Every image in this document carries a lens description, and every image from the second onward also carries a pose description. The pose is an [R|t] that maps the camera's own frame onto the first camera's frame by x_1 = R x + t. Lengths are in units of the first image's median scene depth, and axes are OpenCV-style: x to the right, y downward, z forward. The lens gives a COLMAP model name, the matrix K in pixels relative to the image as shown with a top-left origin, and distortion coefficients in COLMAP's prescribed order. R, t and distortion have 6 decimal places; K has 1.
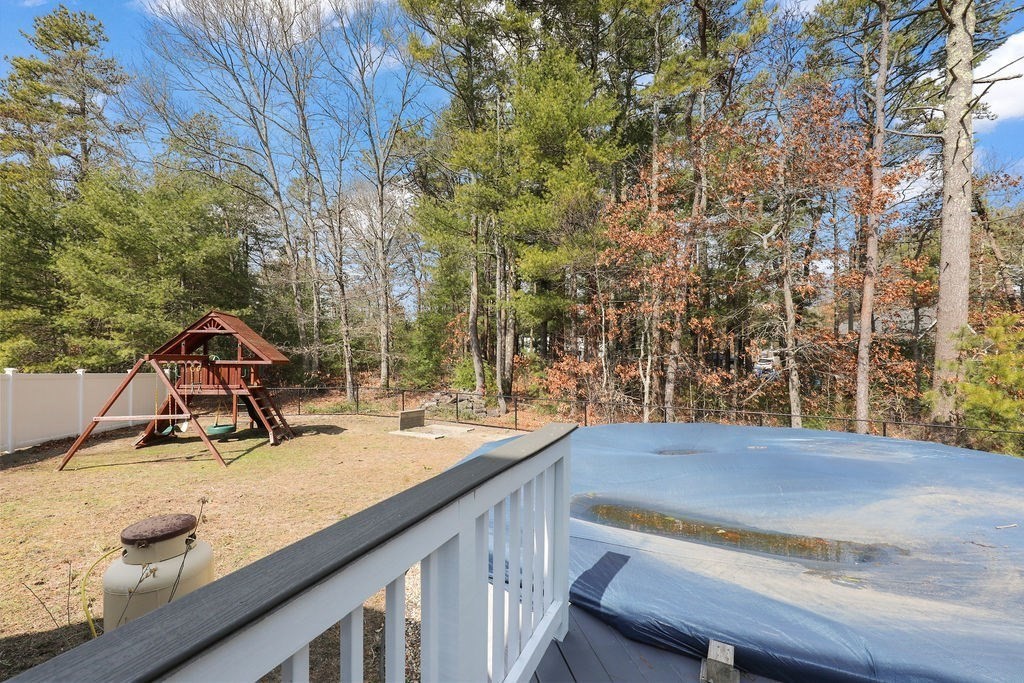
lens RADIAL K [[435.7, 0, 485.2], [0, 435.7, 350.7], [0, 0, 1]] dist [0.008364, -0.000409]
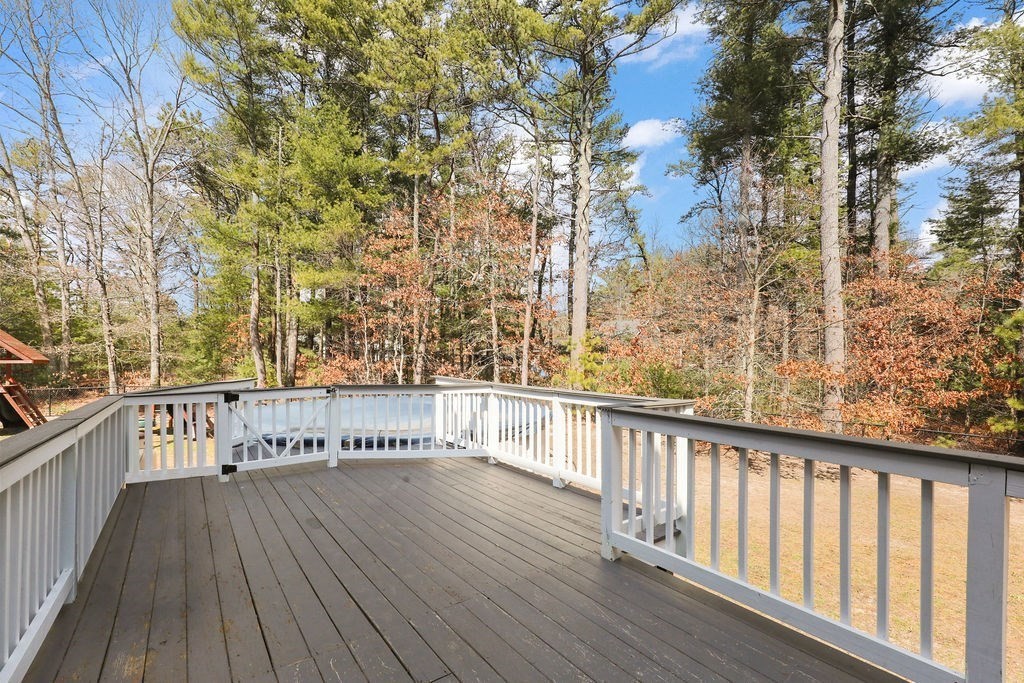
lens RADIAL K [[435.7, 0, 485.2], [0, 435.7, 350.7], [0, 0, 1]] dist [0.008364, -0.000409]
pose [[0.907851, 0.001076, 0.419291, 0.035628], [-0.002211, 0.999995, 0.002223, -0.002842], [-0.419287, -0.002945, 0.907849, -0.230954]]
